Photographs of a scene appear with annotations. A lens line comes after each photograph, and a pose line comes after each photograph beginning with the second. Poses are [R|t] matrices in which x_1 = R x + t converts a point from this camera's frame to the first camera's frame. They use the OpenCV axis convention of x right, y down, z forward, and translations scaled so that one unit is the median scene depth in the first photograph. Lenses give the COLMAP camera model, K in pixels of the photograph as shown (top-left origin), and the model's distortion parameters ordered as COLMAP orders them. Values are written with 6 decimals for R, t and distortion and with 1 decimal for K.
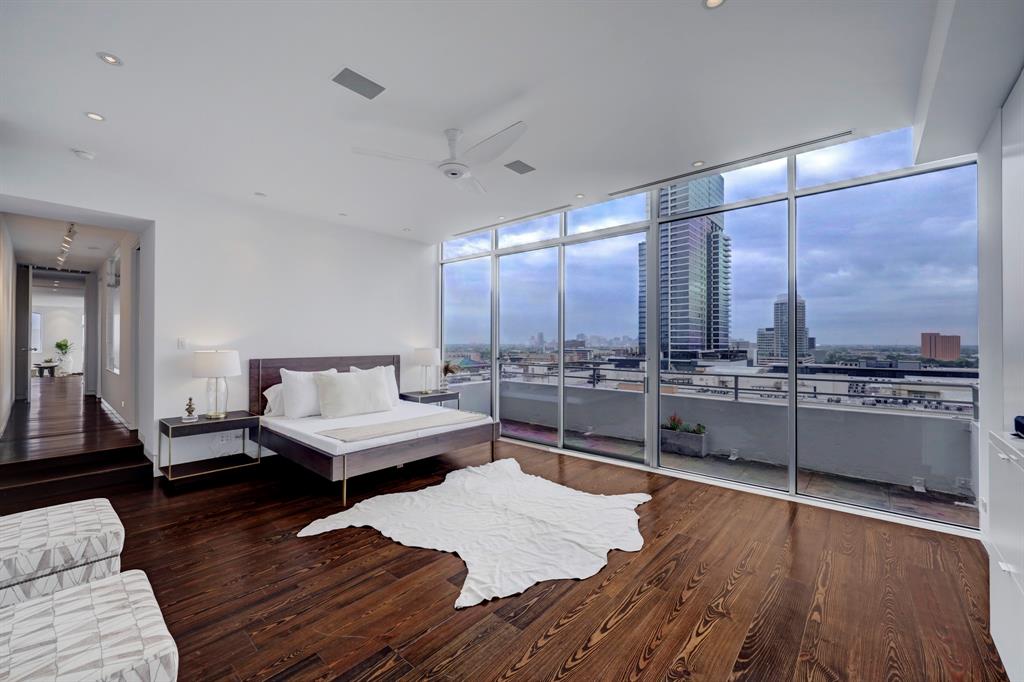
lens RADIAL K [[418.3, 0, 512.0], [0, 418.3, 341.0], [0, 0, 1]] dist [-0.005077, -0.000177]
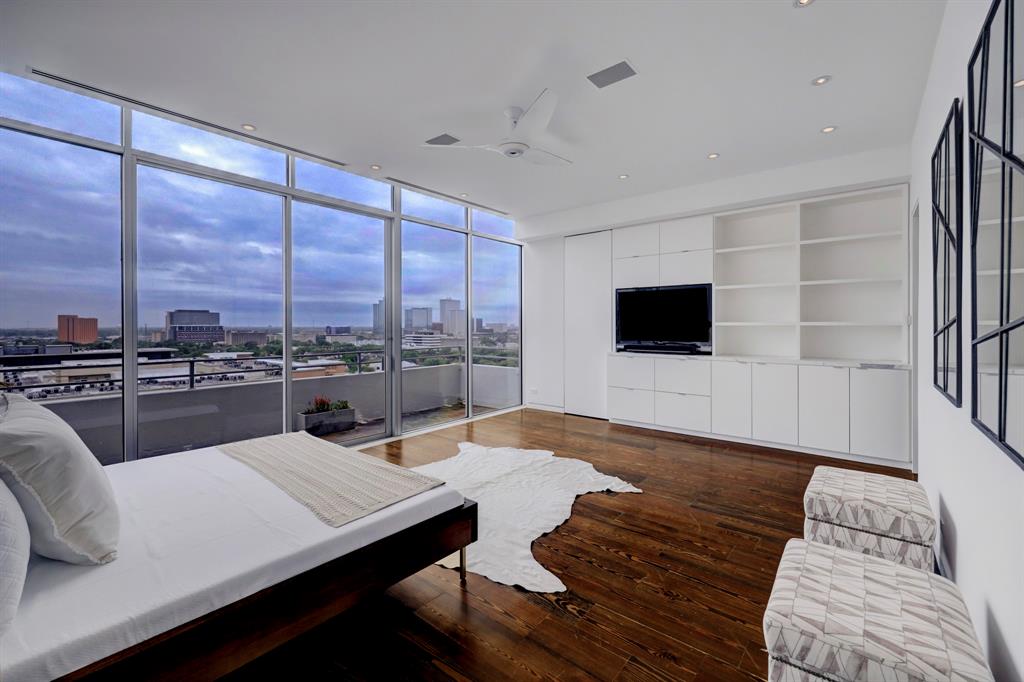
lens RADIAL K [[415.8, 0, 521.1], [0, 415.8, 335.9], [0, 0, 1]] dist [0.002823, 0.000429]
pose [[-0.036056, -0.025876, 0.999015, -1.346185], [-0.003653, 0.999661, 0.025761, 0.007717], [-0.999343, -0.002720, -0.036138, 1.216802]]
